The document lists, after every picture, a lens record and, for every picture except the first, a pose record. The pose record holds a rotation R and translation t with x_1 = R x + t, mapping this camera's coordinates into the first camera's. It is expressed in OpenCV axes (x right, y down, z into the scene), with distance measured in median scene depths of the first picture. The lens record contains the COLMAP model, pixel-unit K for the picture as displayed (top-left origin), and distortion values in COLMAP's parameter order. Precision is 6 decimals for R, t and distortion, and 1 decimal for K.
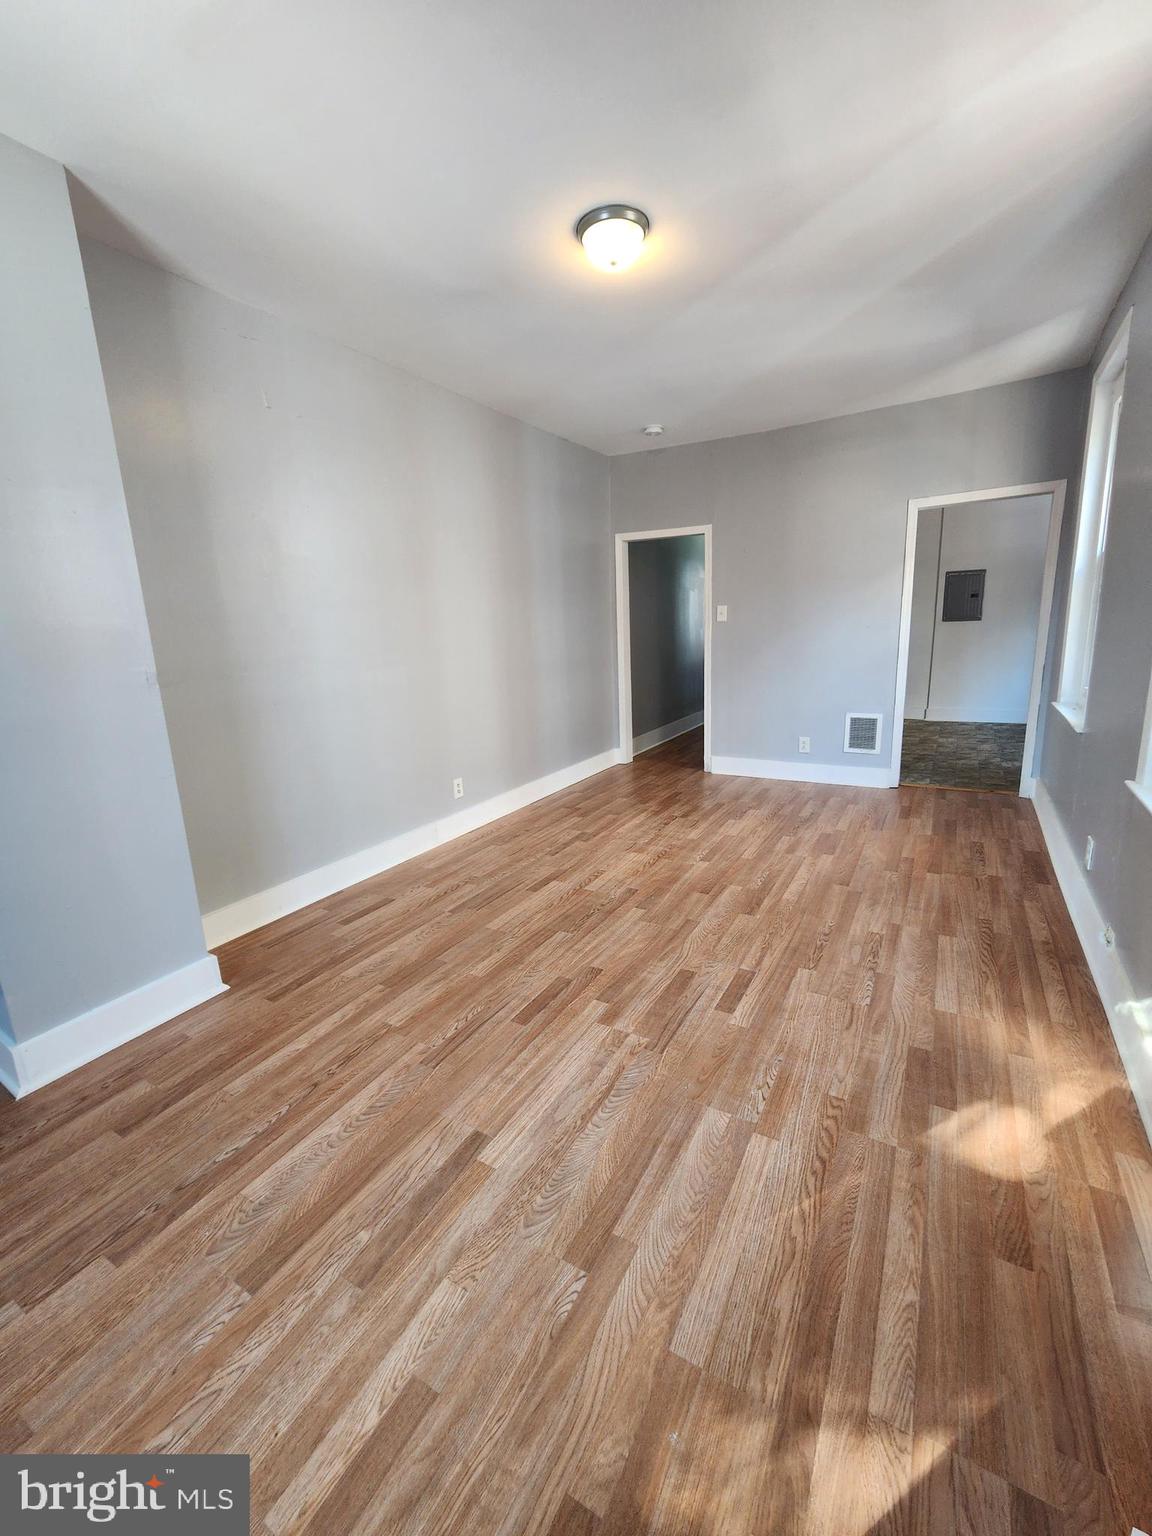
lens RADIAL K [[636.3, 0, 583.9], [0, 636.3, 759.9], [0, 0, 1]] dist [-0.004860, 0.002444]
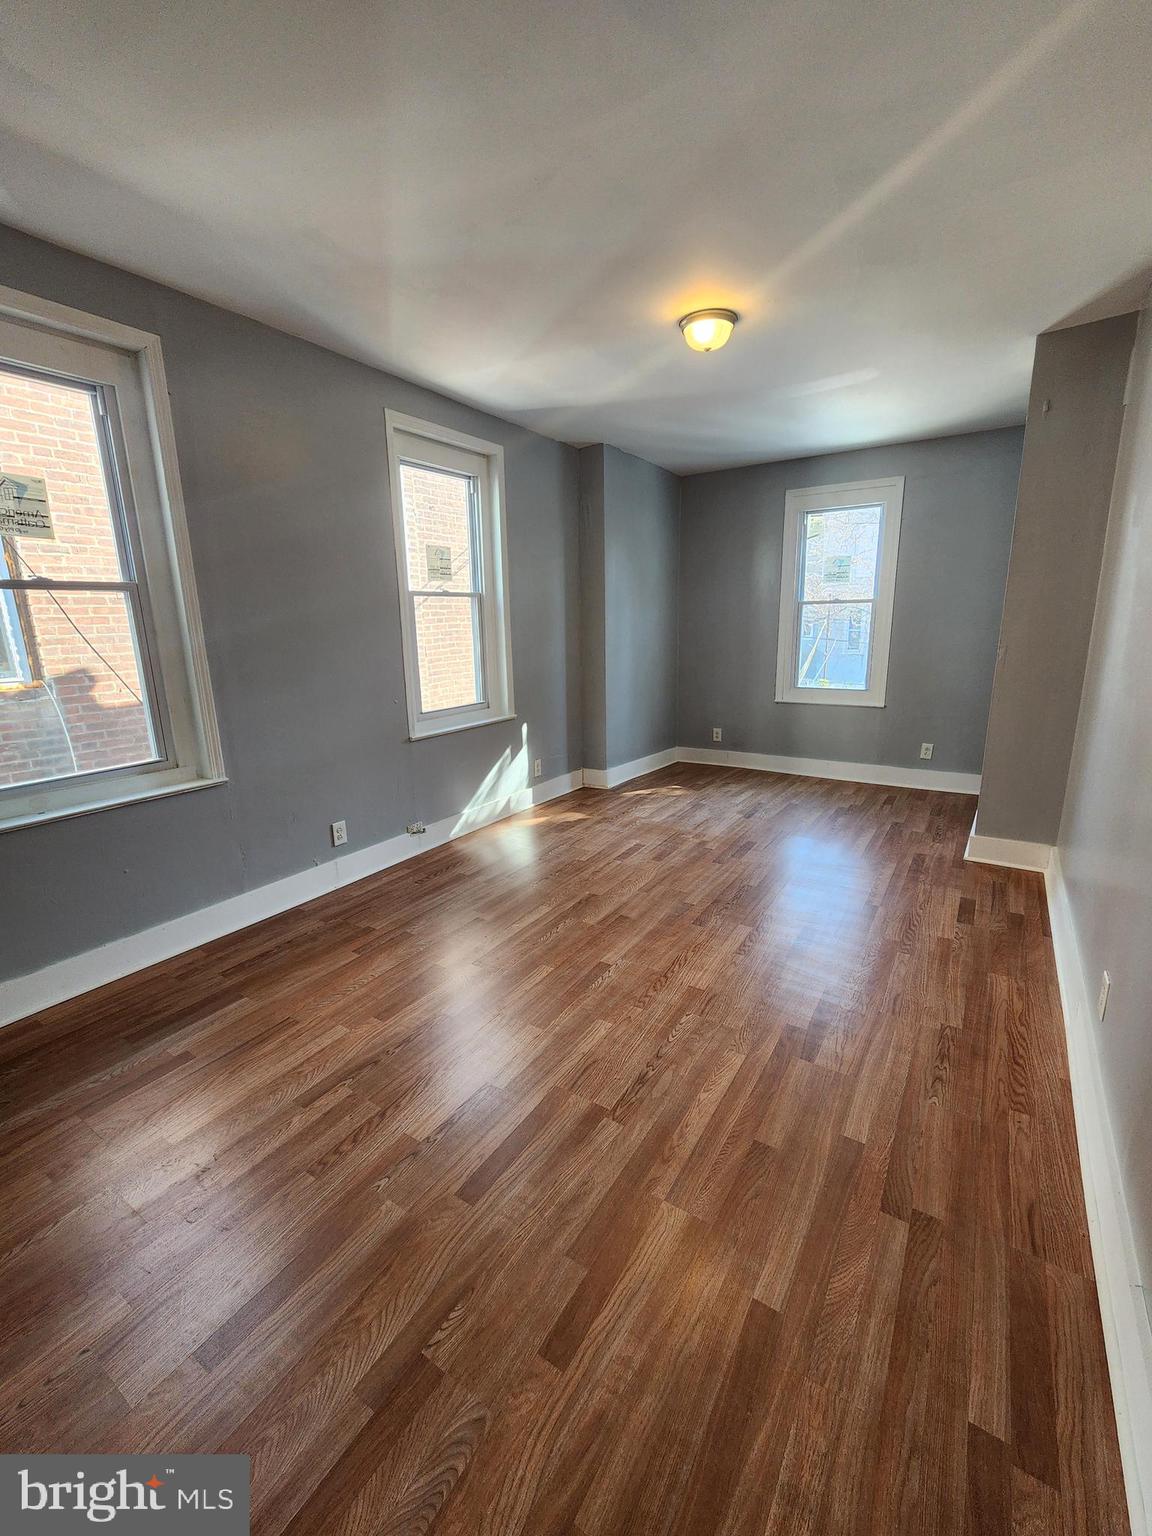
lens RADIAL K [[636.3, 0, 583.9], [0, 636.3, 759.9], [0, 0, 1]] dist [-0.004860, 0.002444]
pose [[-0.996617, 0.048442, 0.066396, 0.199125], [0.071929, 0.904933, 0.419430, -0.488361], [-0.039766, 0.422787, -0.905356, 2.048617]]
